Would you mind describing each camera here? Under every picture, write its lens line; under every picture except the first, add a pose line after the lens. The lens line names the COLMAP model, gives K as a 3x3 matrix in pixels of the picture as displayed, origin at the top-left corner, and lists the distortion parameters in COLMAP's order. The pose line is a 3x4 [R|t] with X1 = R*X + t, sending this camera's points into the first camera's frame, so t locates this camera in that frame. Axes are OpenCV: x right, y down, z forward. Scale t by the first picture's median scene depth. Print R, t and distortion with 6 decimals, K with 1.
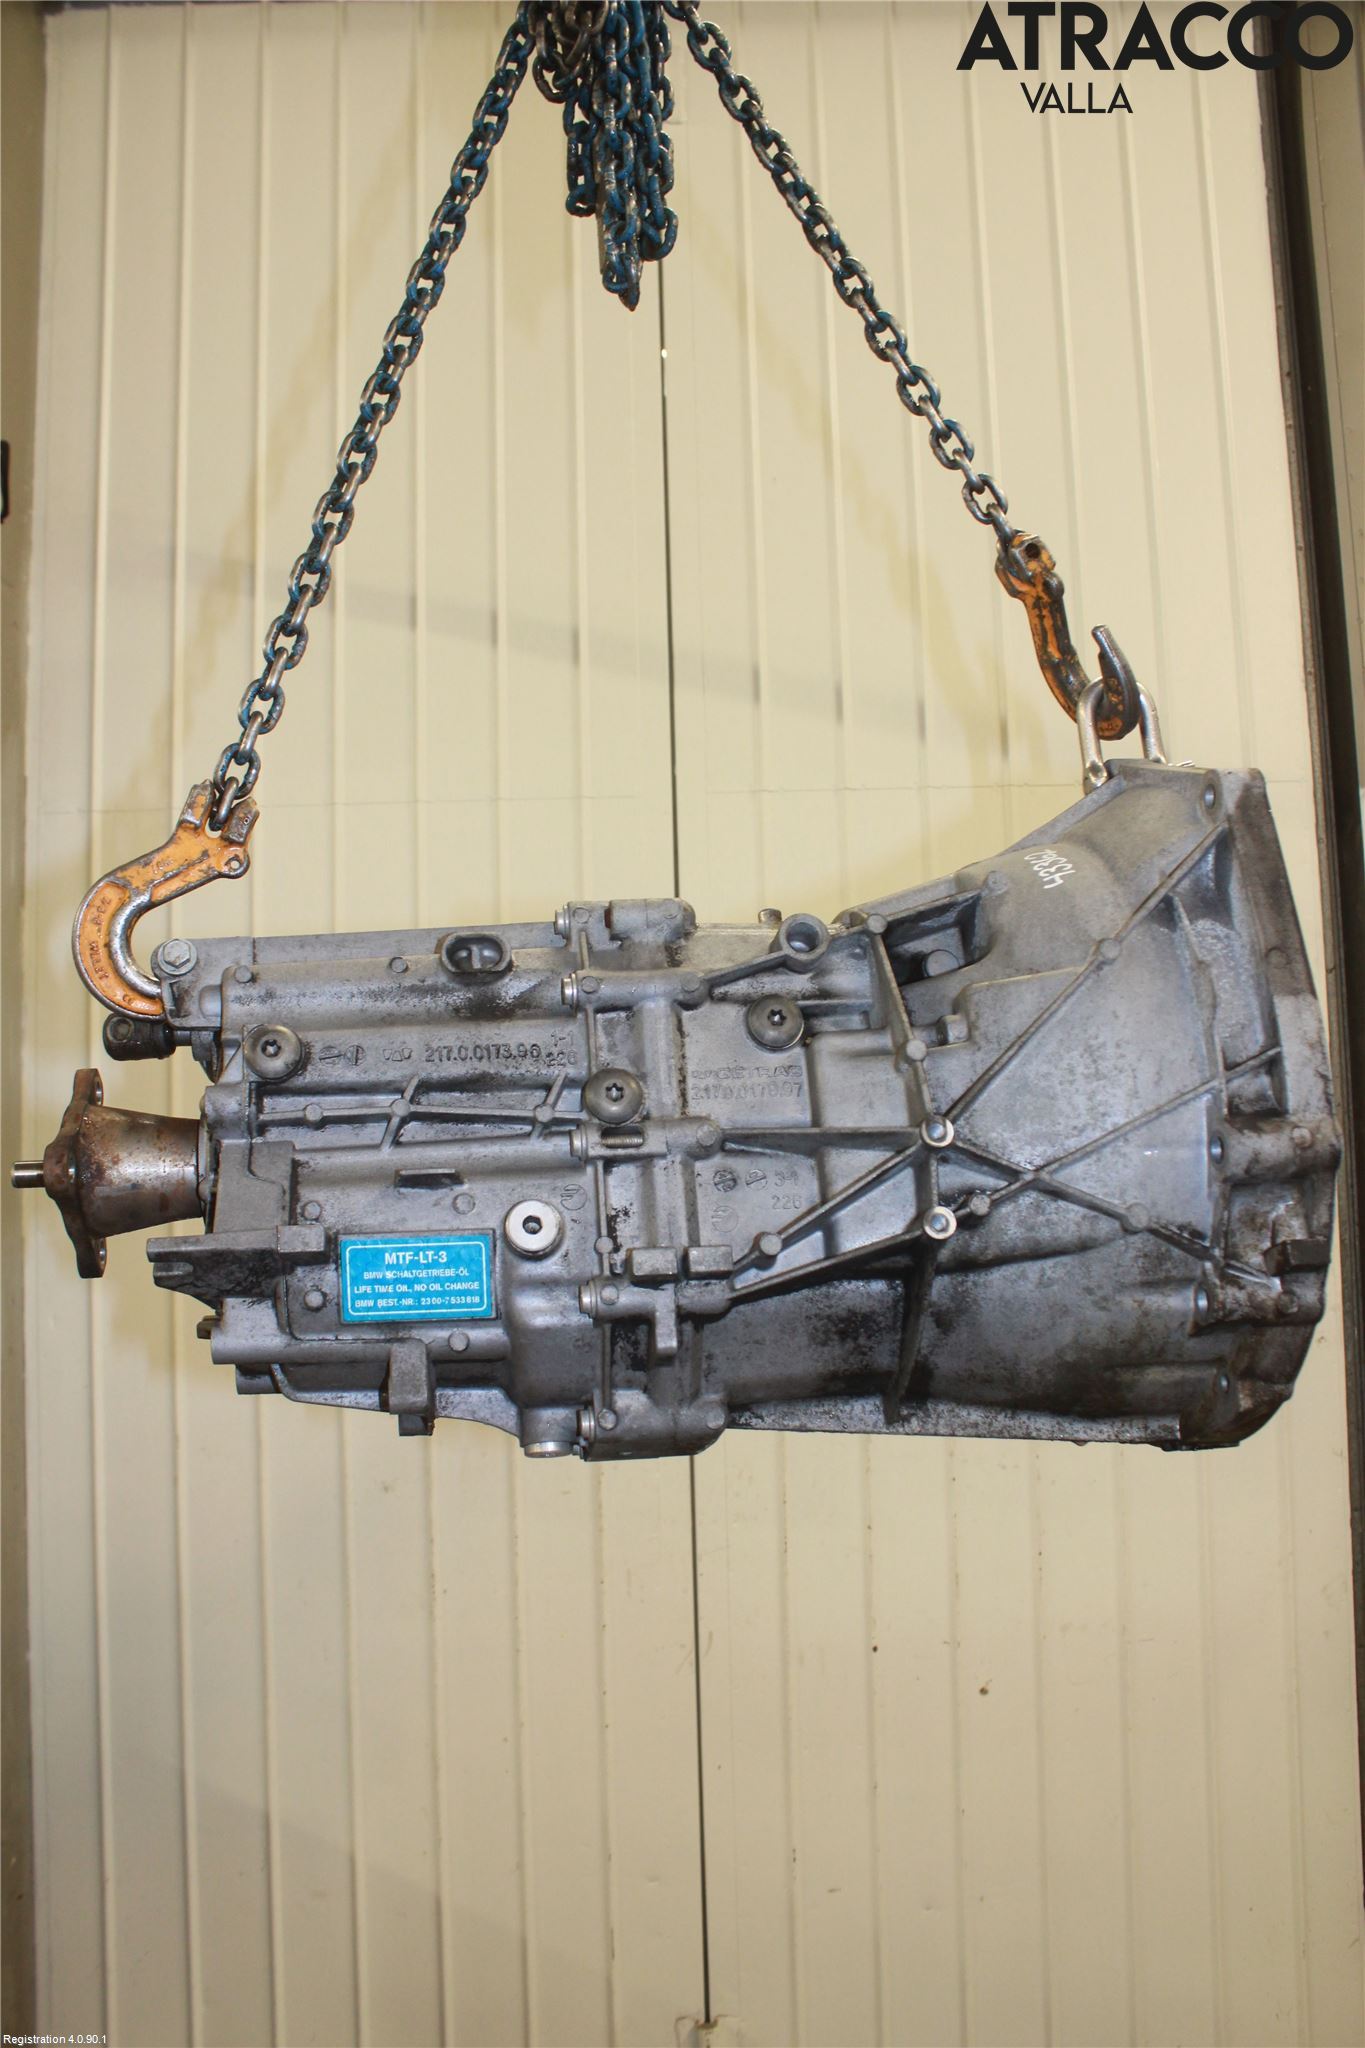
lens RADIAL K [[2288.6, 0, 682.5], [0, 2288.6, 1024.0], [0, 0, 1]] dist [-0.195848, 0.000265]
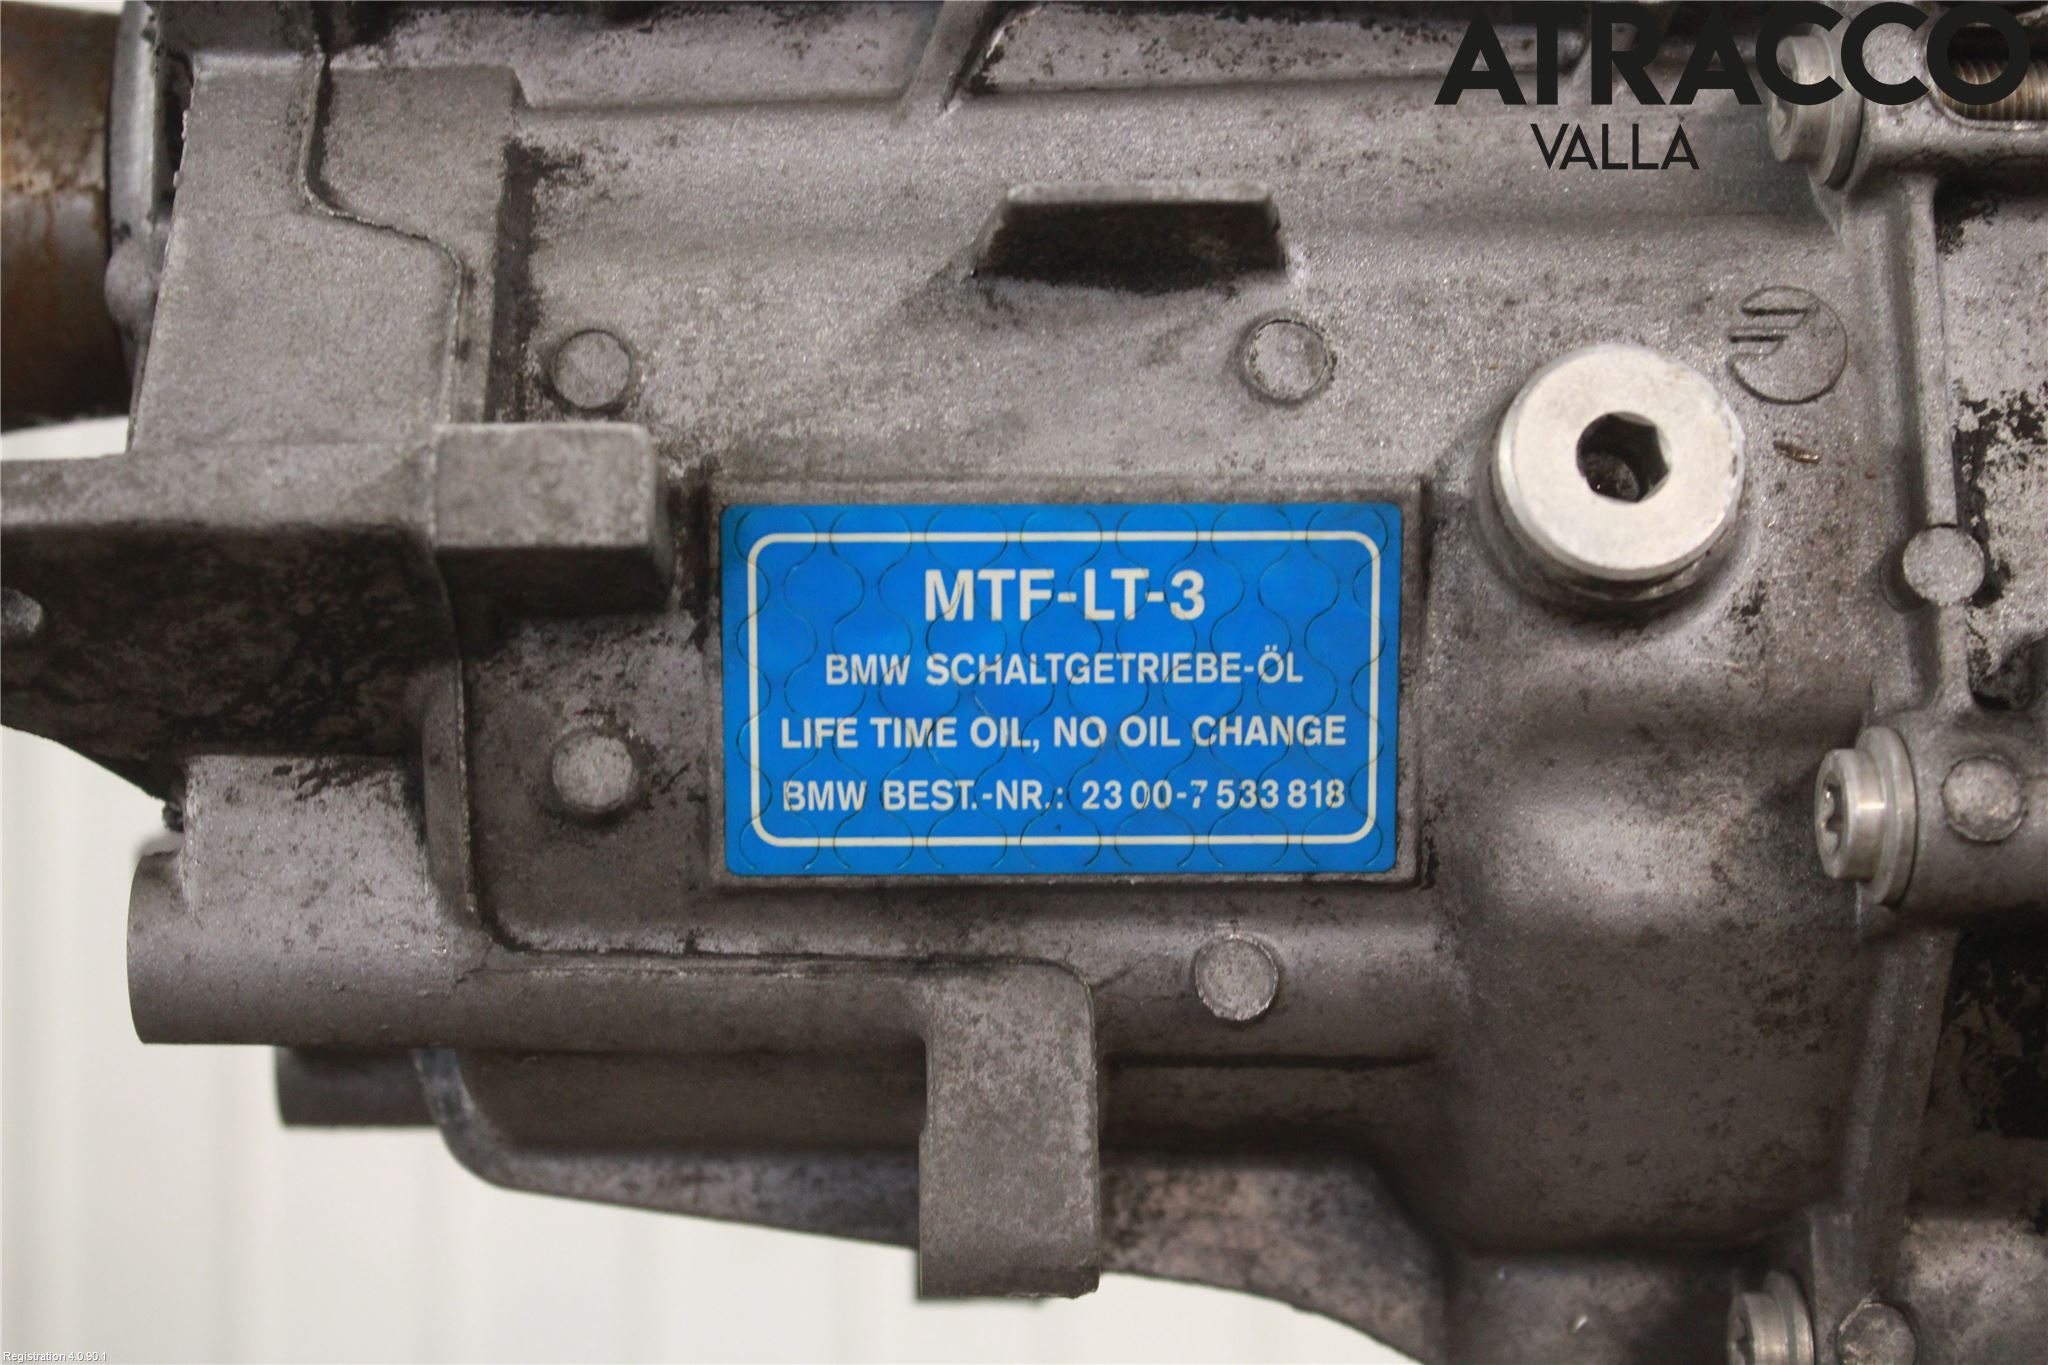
lens RADIAL K [[3897.7, 0, 1024.0], [0, 3897.7, 682.5], [0, 0, 1]] dist [0.260708, -0.065432]
pose [[0.997912, 0.035438, -0.054000, -0.100092], [-0.029802, 0.994356, 0.101825, 0.072528], [0.057304, -0.100004, 0.993336, 0.623471]]
